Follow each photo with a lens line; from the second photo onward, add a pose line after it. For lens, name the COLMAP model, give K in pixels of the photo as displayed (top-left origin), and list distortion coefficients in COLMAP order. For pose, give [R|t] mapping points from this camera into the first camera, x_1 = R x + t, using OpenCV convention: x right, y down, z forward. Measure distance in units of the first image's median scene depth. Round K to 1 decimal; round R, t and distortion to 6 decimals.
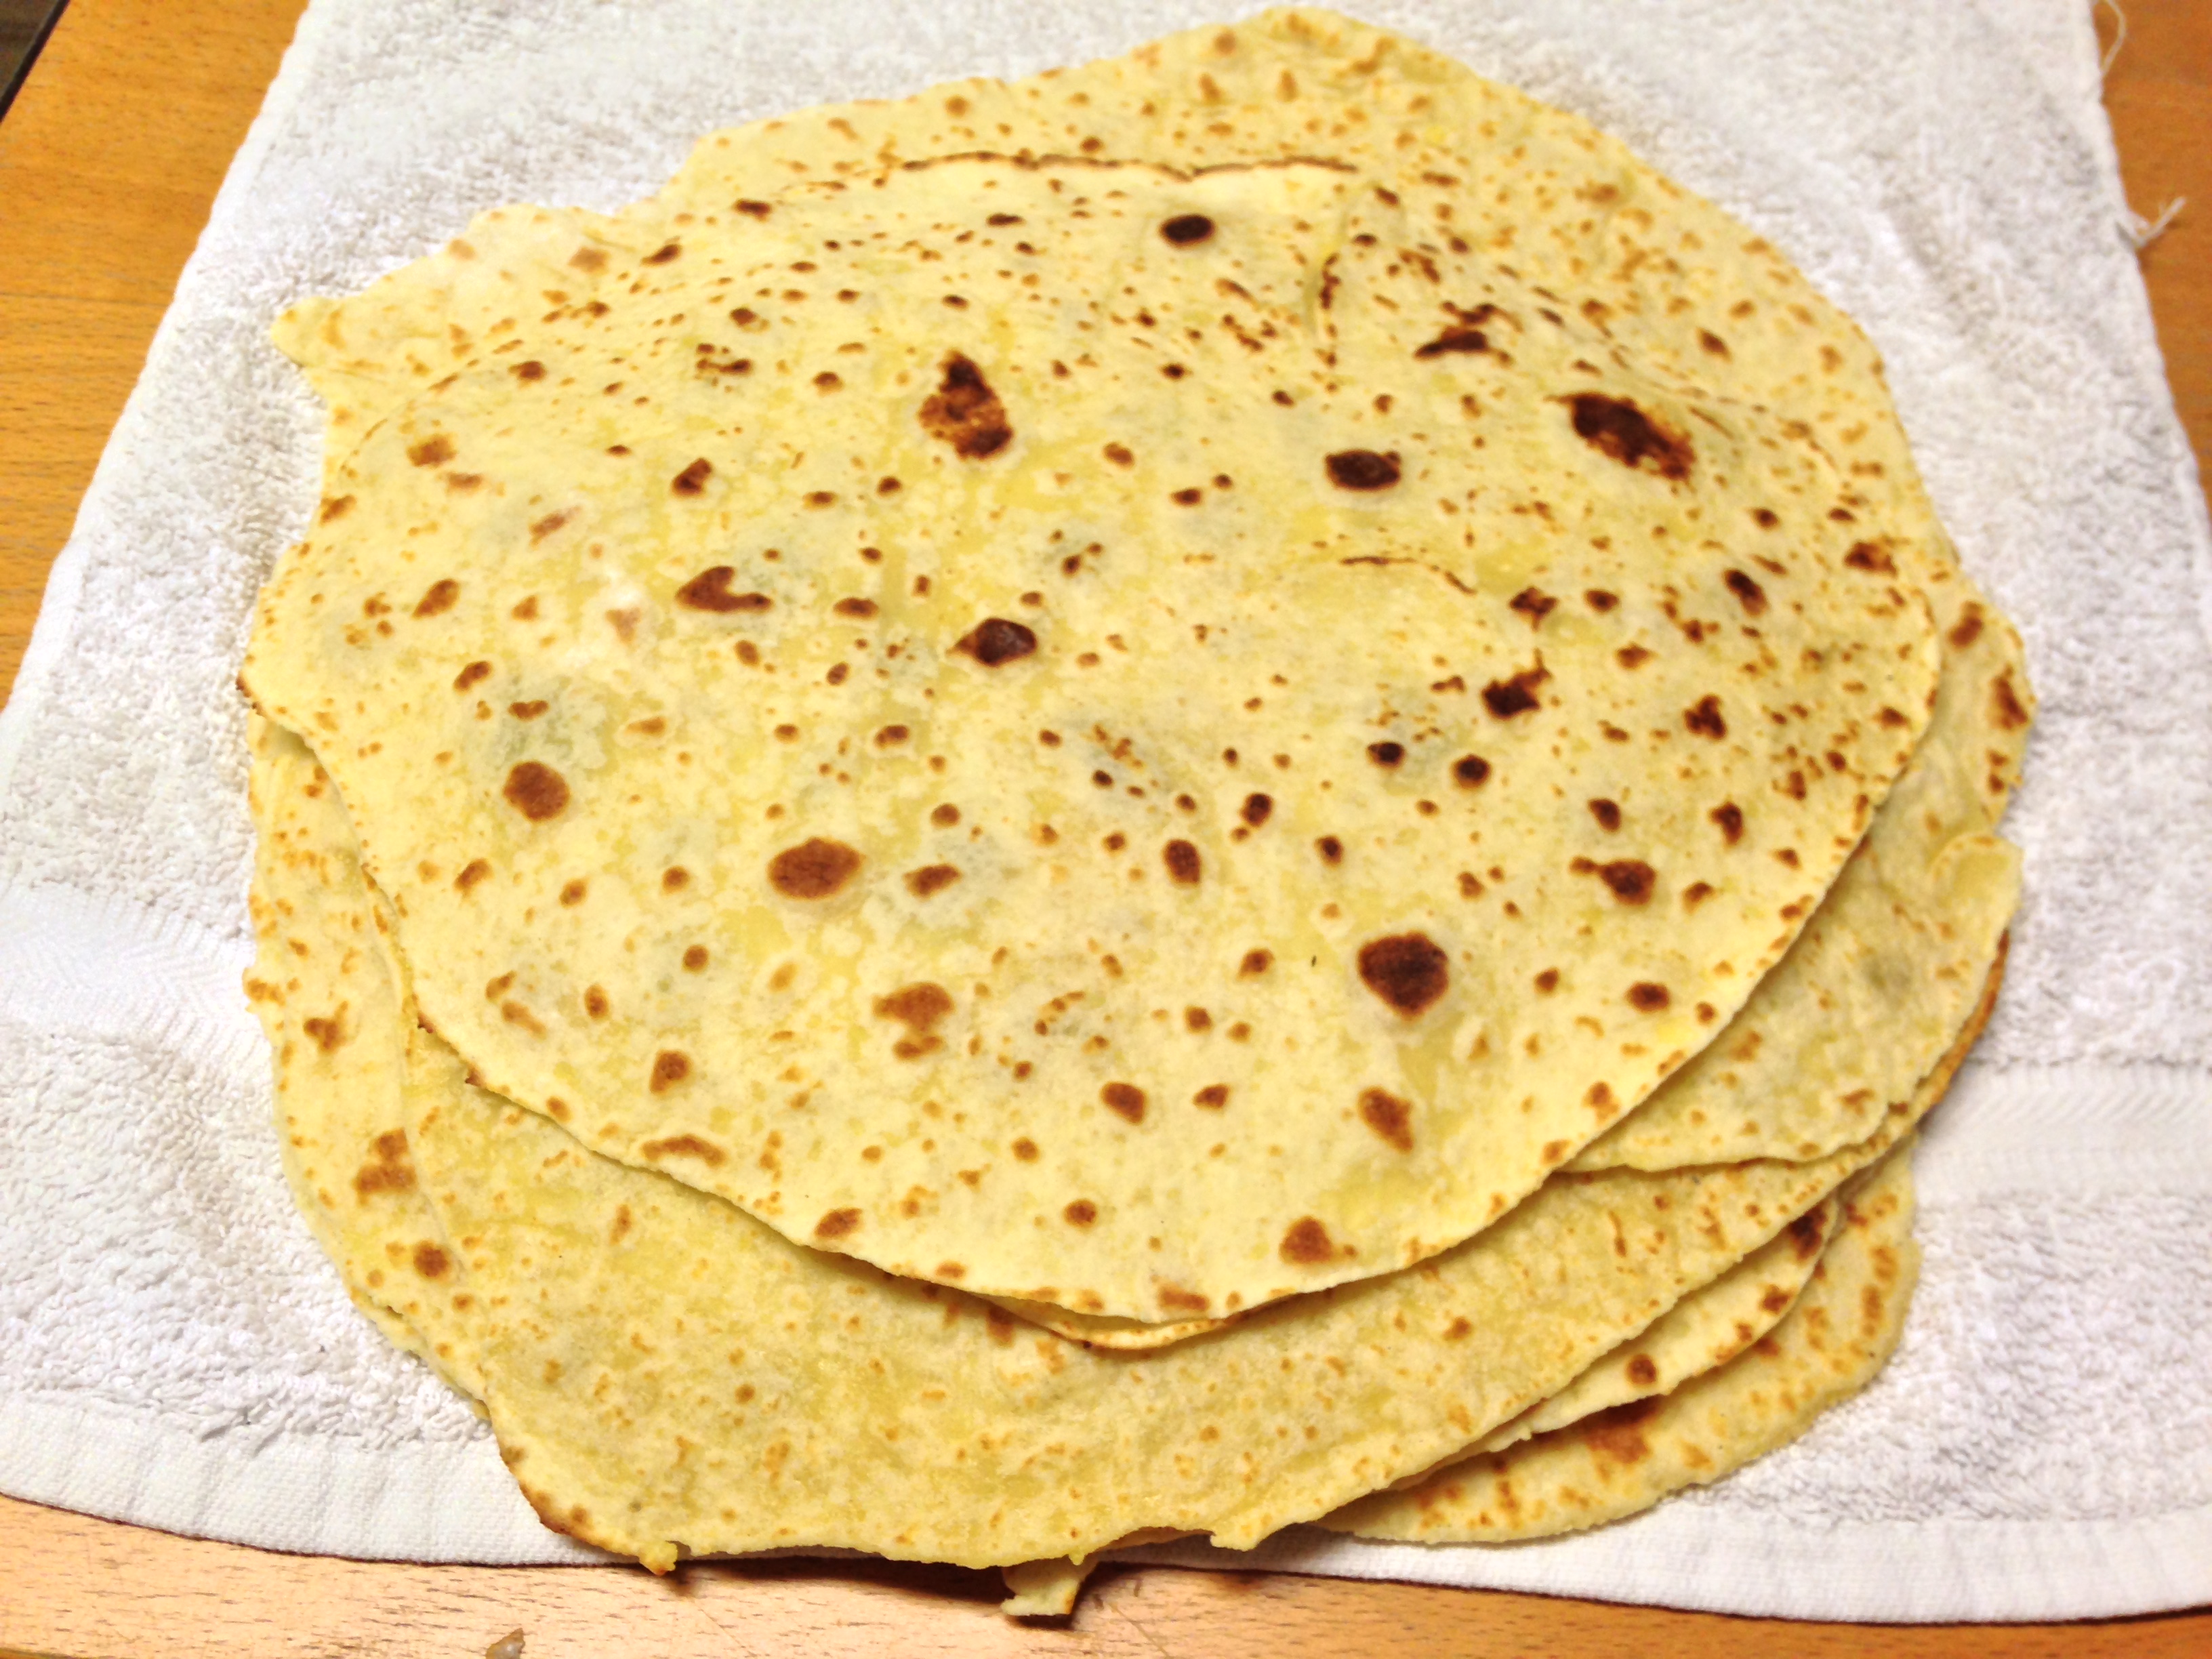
lens RADIAL K [[2005.1, 0, 1181.3], [0, 2005.1, 822.5], [0, 0, 1]] dist [0.139079, -0.201228]
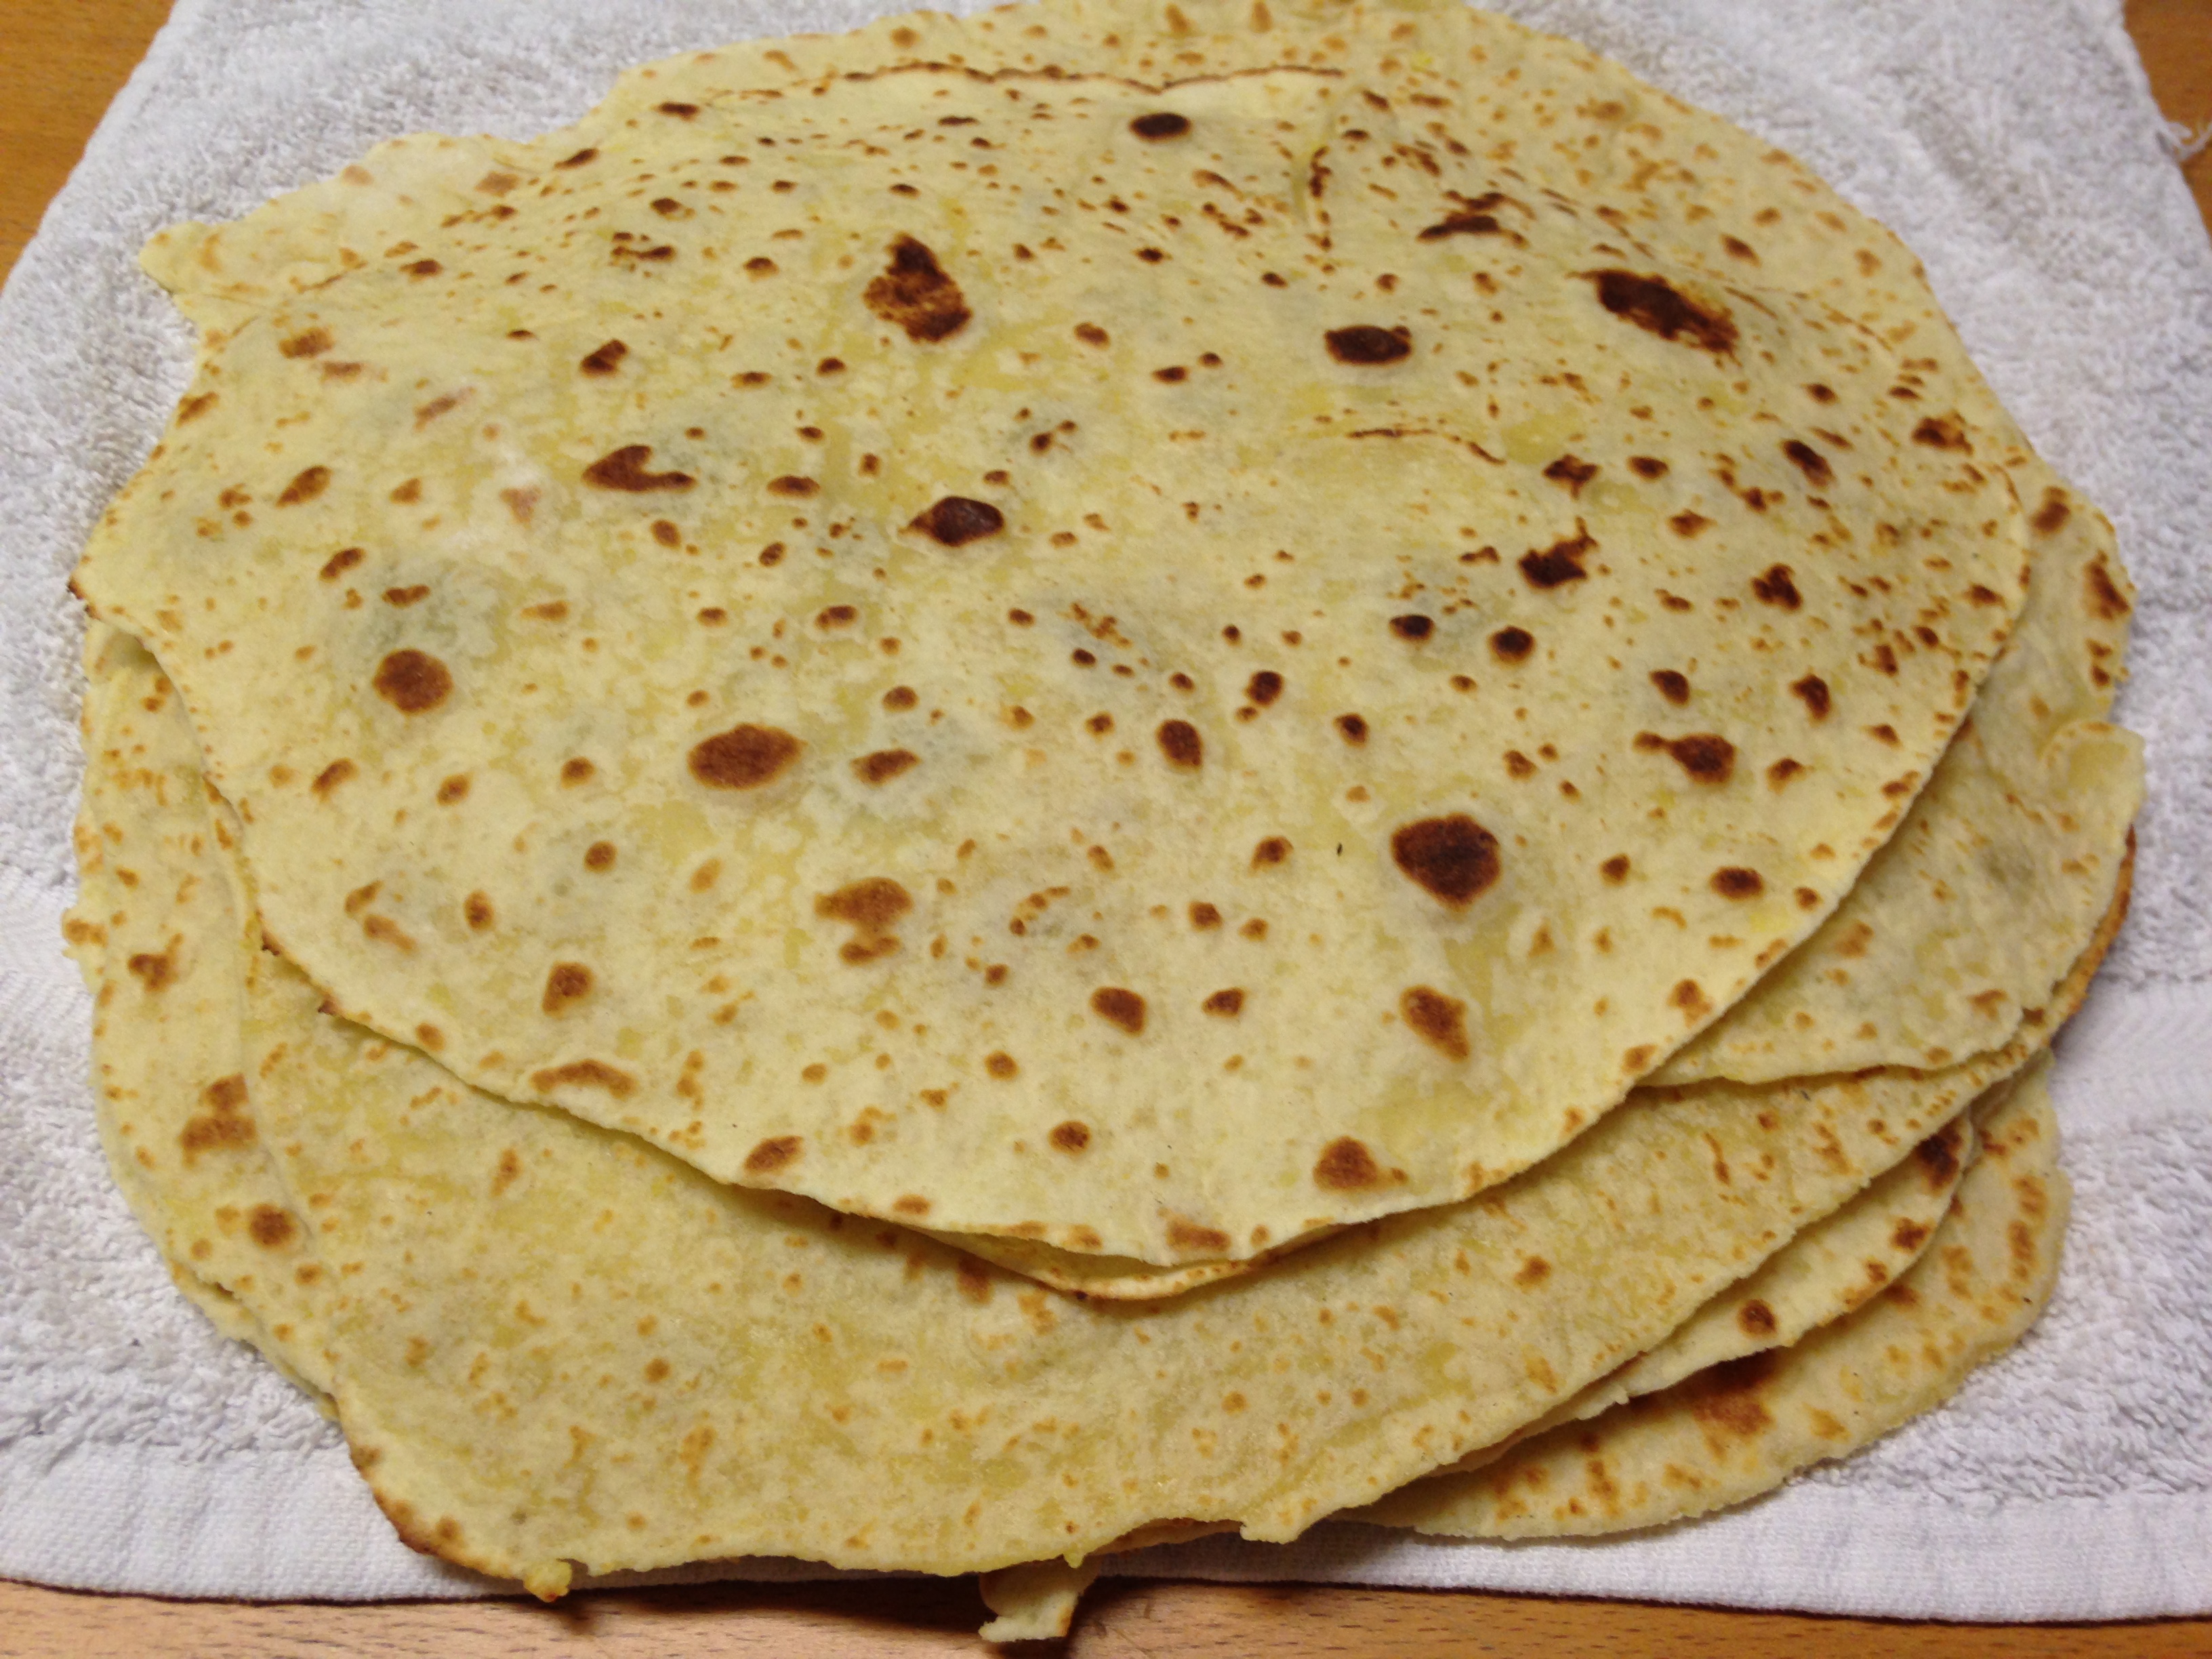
lens RADIAL K [[2005.1, 0, 1181.3], [0, 2005.1, 822.5], [0, 0, 1]] dist [0.139079, -0.201228]
pose [[0.999536, -0.020176, 0.022817, -0.018940], [0.022060, 0.996086, -0.085588, 0.124935], [-0.021001, 0.086052, 0.996069, 0.156435]]
